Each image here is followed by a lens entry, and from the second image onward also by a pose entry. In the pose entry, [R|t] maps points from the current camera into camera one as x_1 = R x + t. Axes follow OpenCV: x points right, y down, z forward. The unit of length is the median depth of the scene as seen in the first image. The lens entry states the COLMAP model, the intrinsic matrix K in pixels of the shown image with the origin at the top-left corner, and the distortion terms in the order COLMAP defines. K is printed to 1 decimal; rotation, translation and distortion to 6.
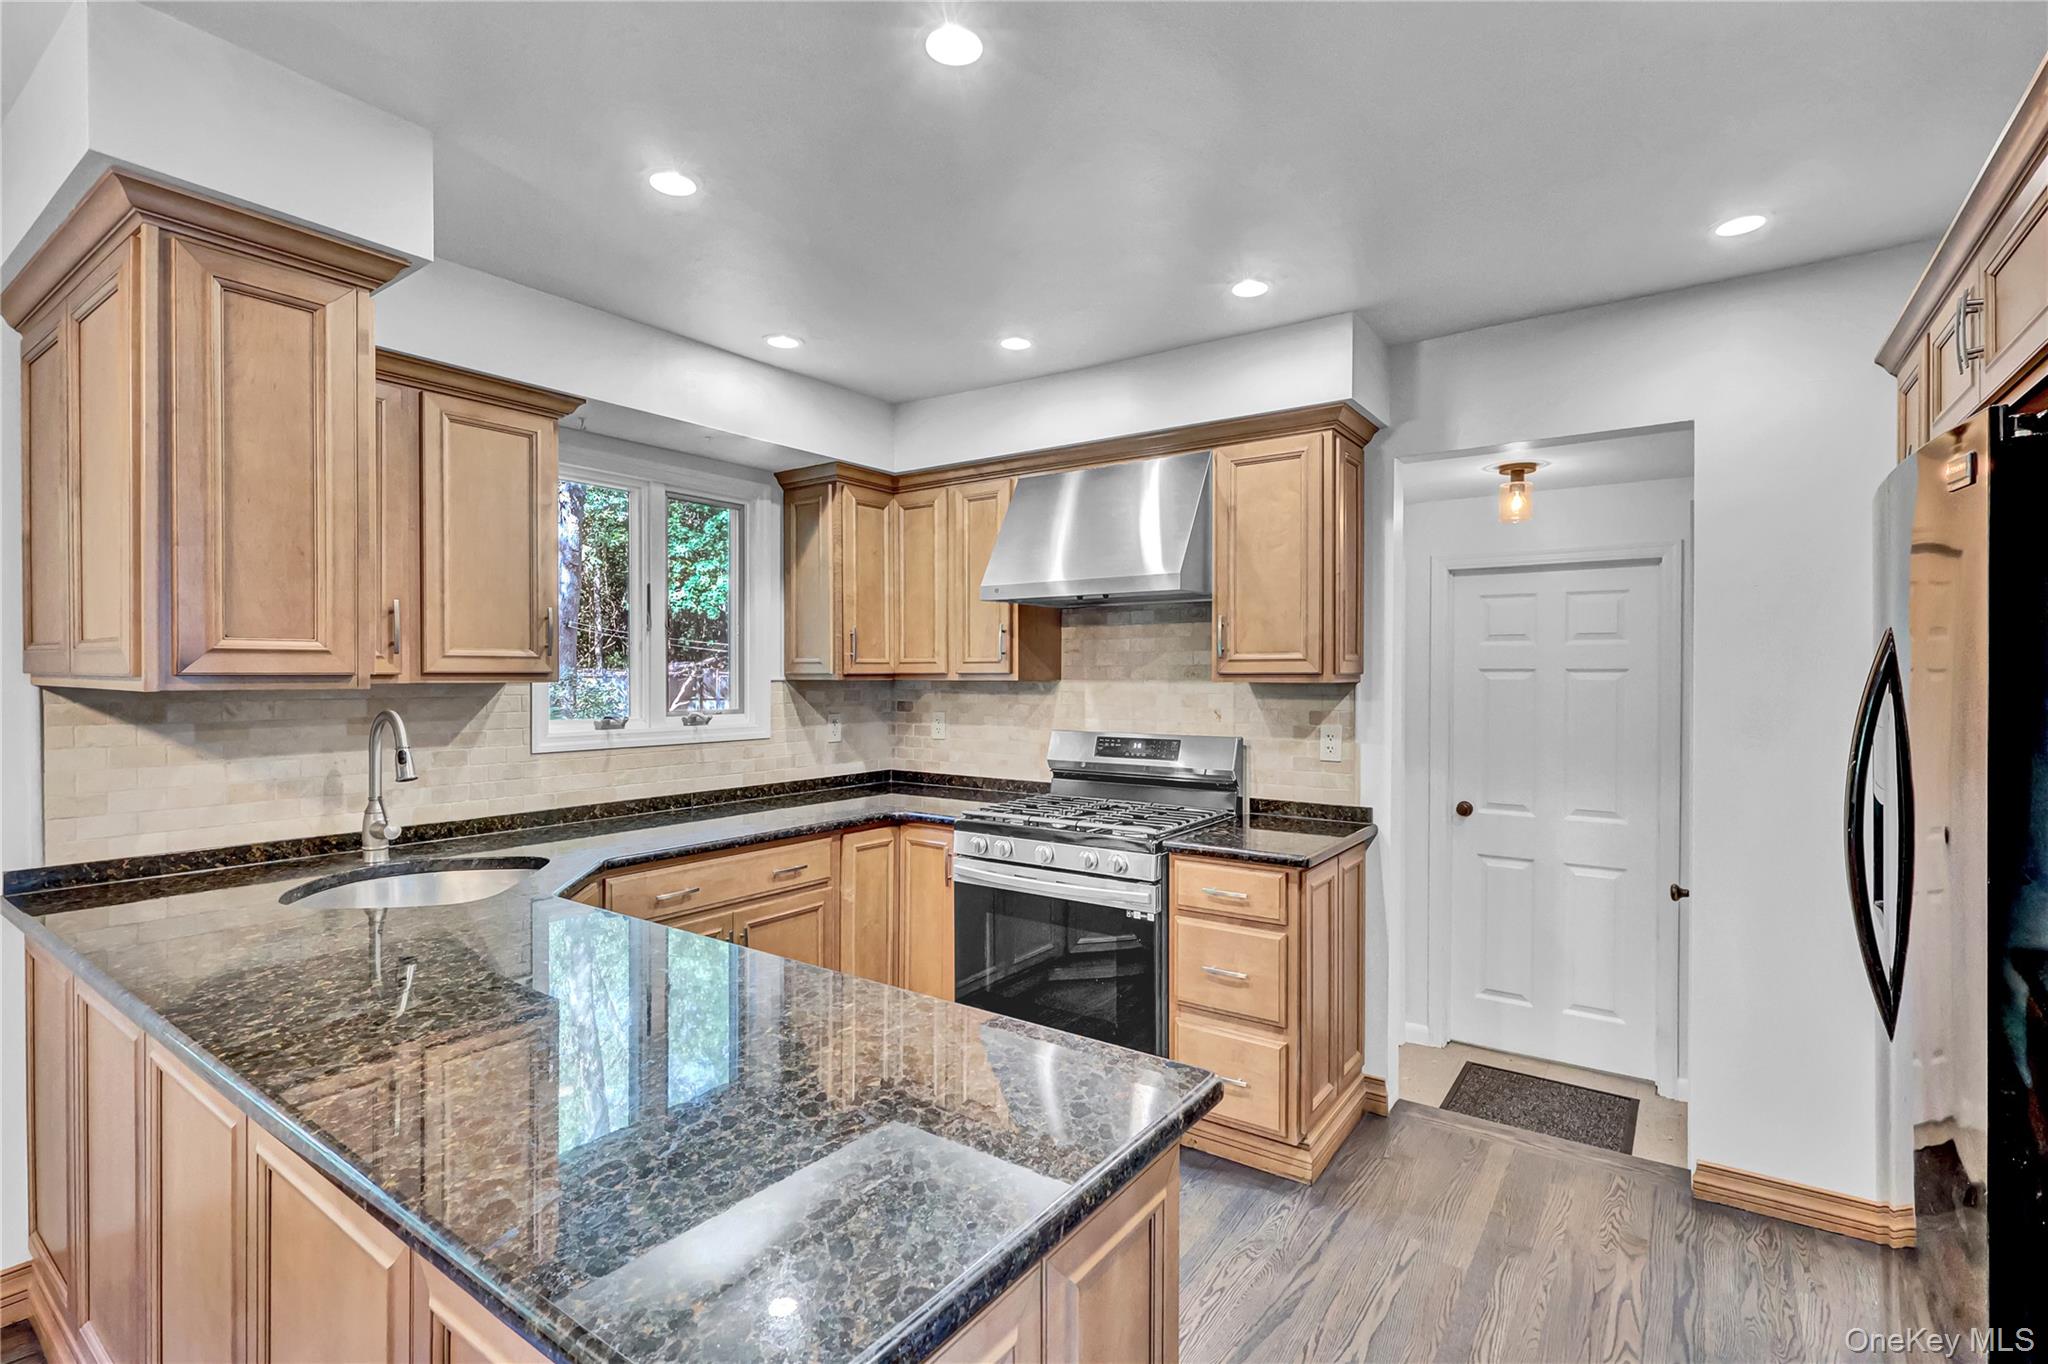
lens RADIAL K [[953.9, 0, 1025.2], [0, 953.9, 670.9], [0, 0, 1]] dist [-0.001107, 0.000295]
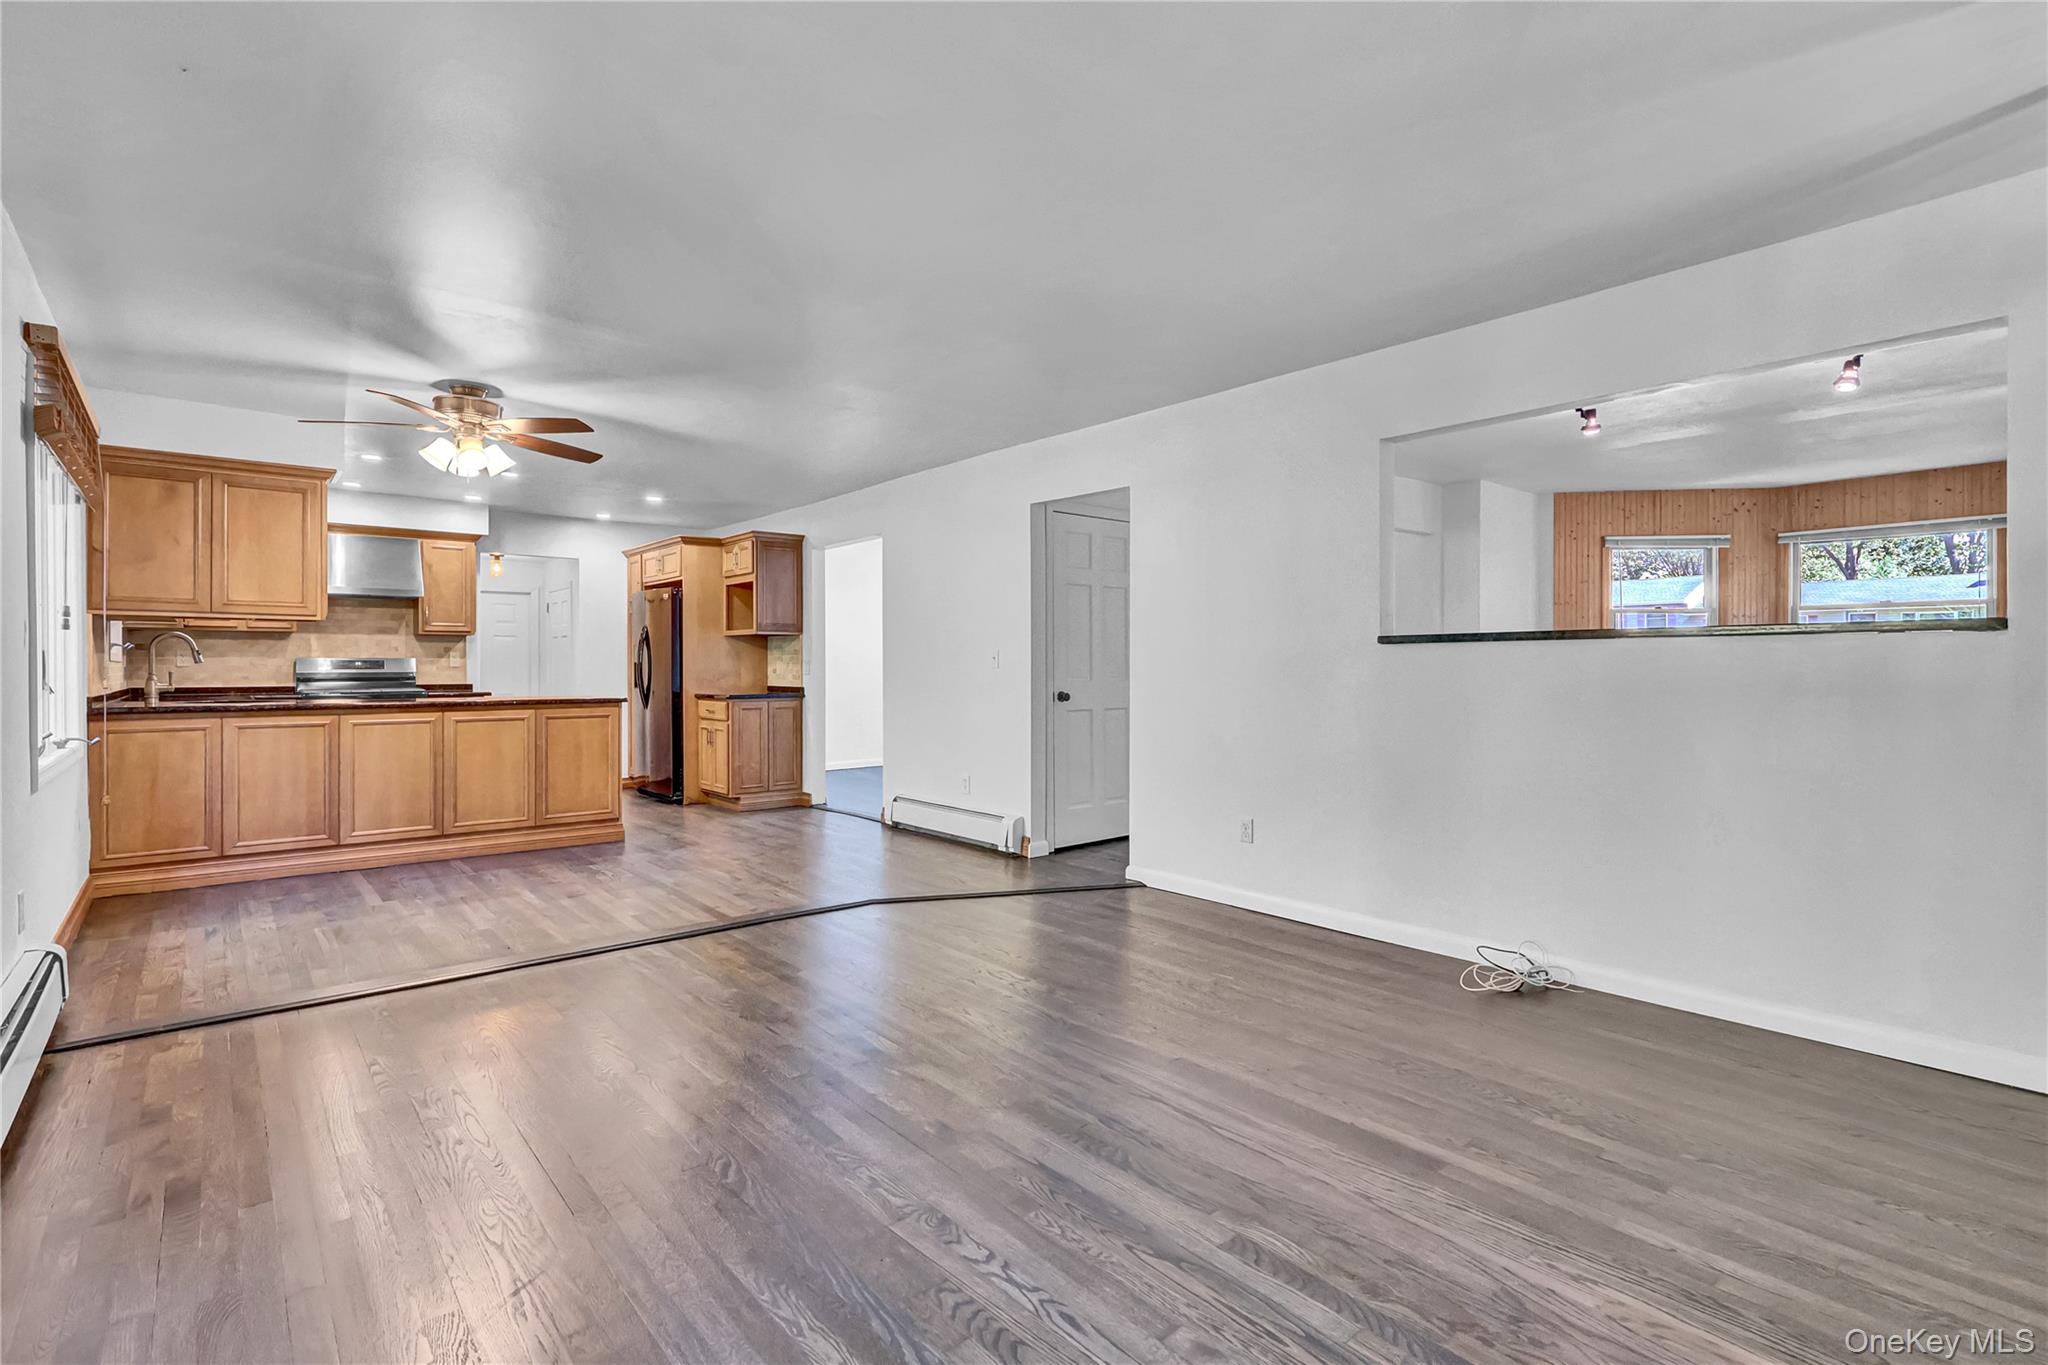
lens RADIAL K [[954.6, 0, 1032.0], [0, 954.6, 669.0], [0, 0, 1]] dist [-0.002940, -0.000057]
pose [[0.242361, -0.003484, 0.970180, -1.705583], [-0.001830, 0.999990, 0.004048, 0.084126], [-0.970184, -0.002756, 0.242353, -1.066030]]
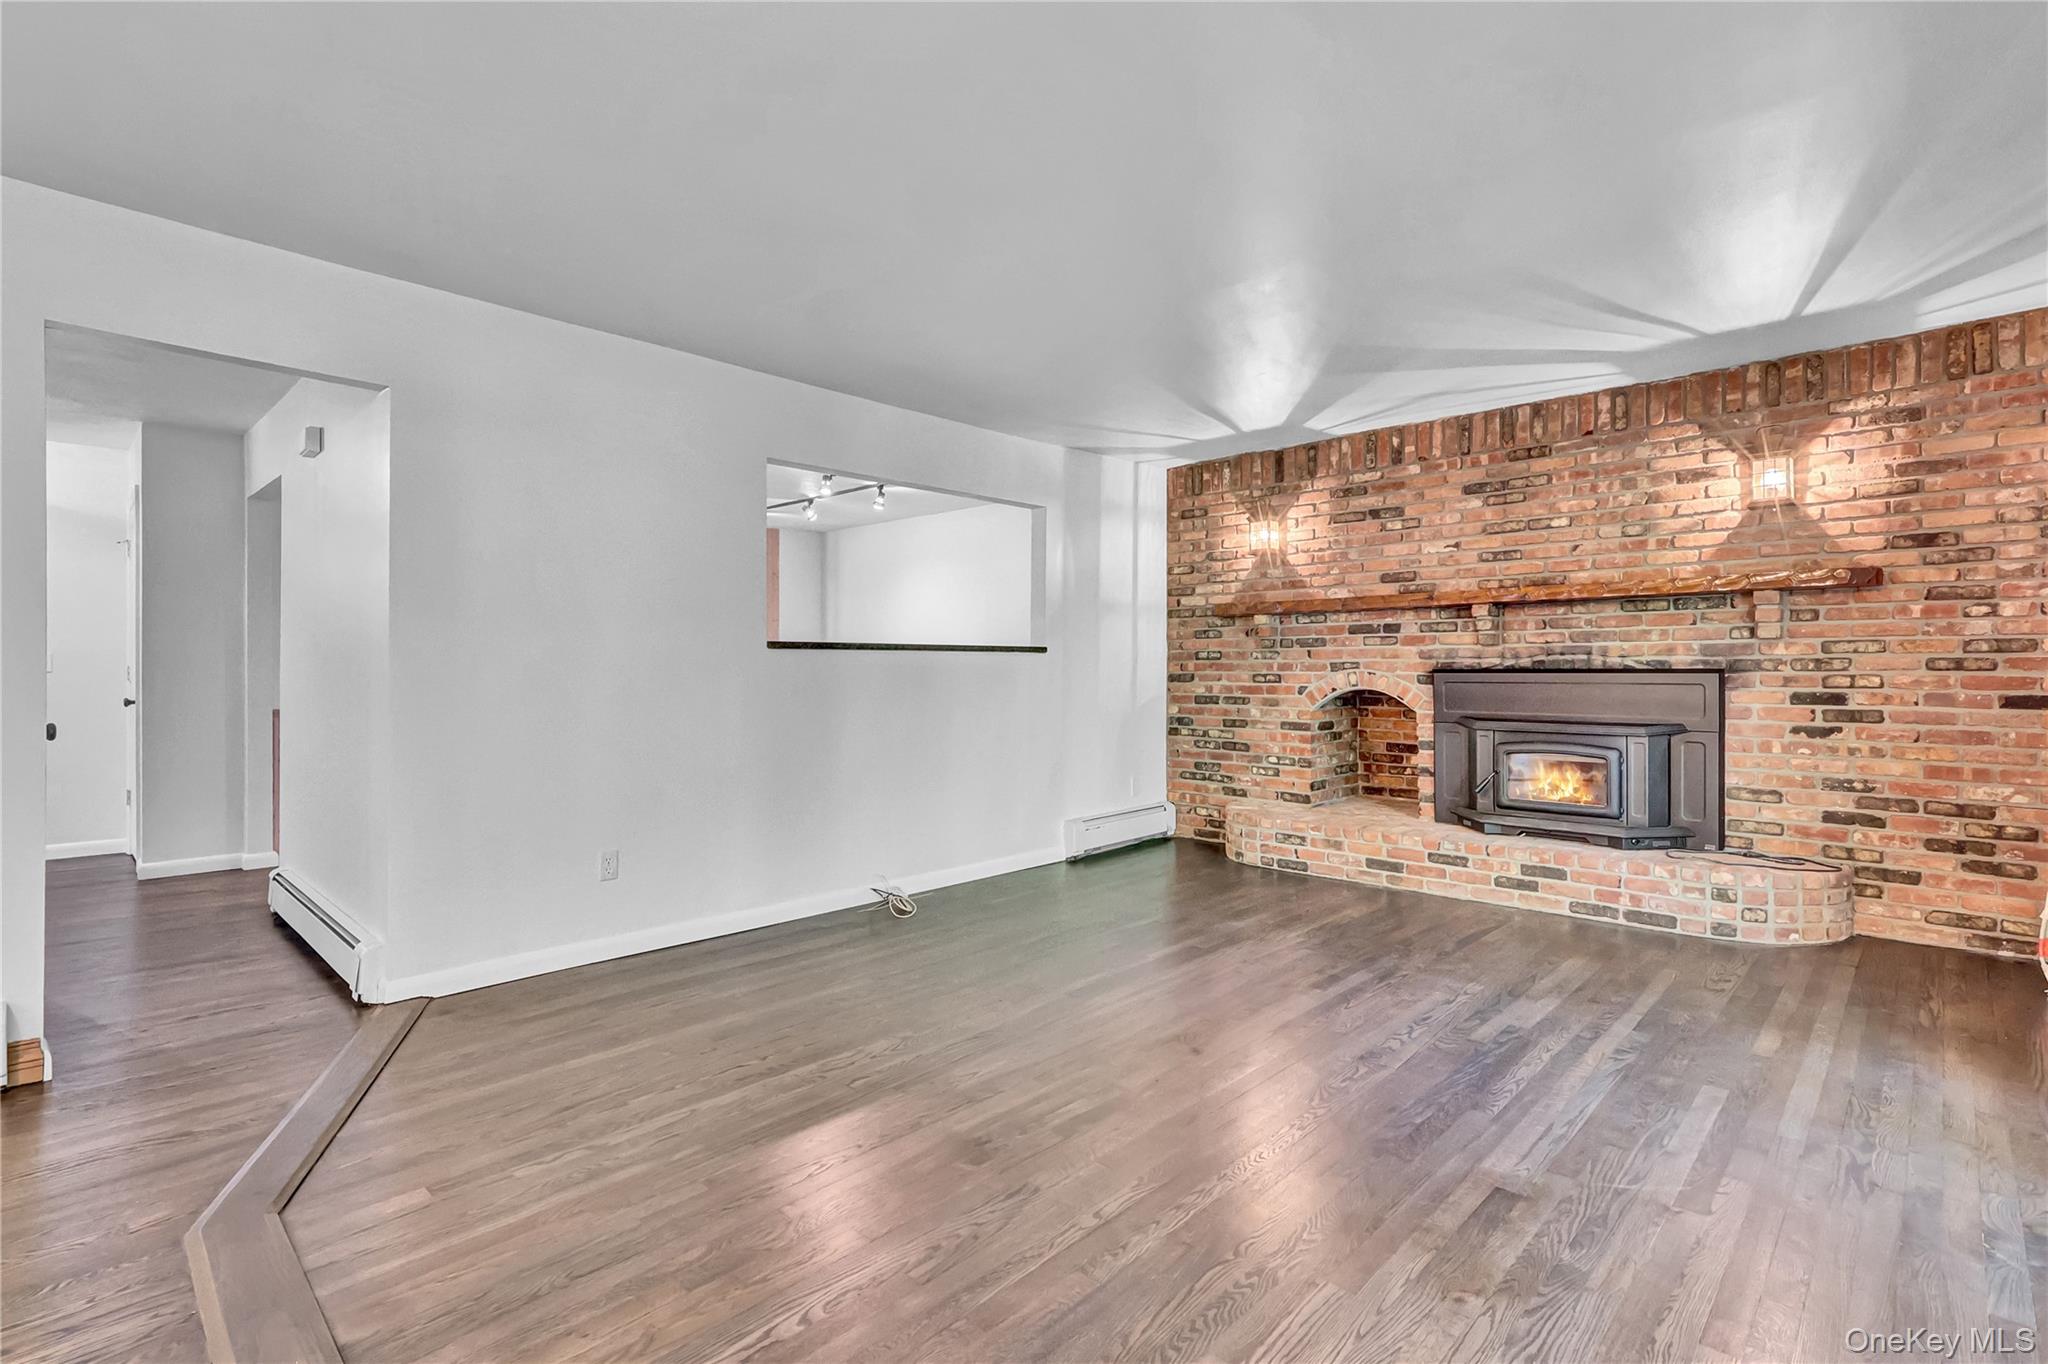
lens RADIAL K [[953.9, 0, 1025.2], [0, 953.9, 670.9], [0, 0, 1]] dist [-0.001107, 0.000295]
pose [[-0.987888, -0.000423, 0.155166, -0.961423], [-0.000587, 0.999999, -0.001011, 0.087843], [-0.155166, -0.001090, -0.987888, 0.037843]]
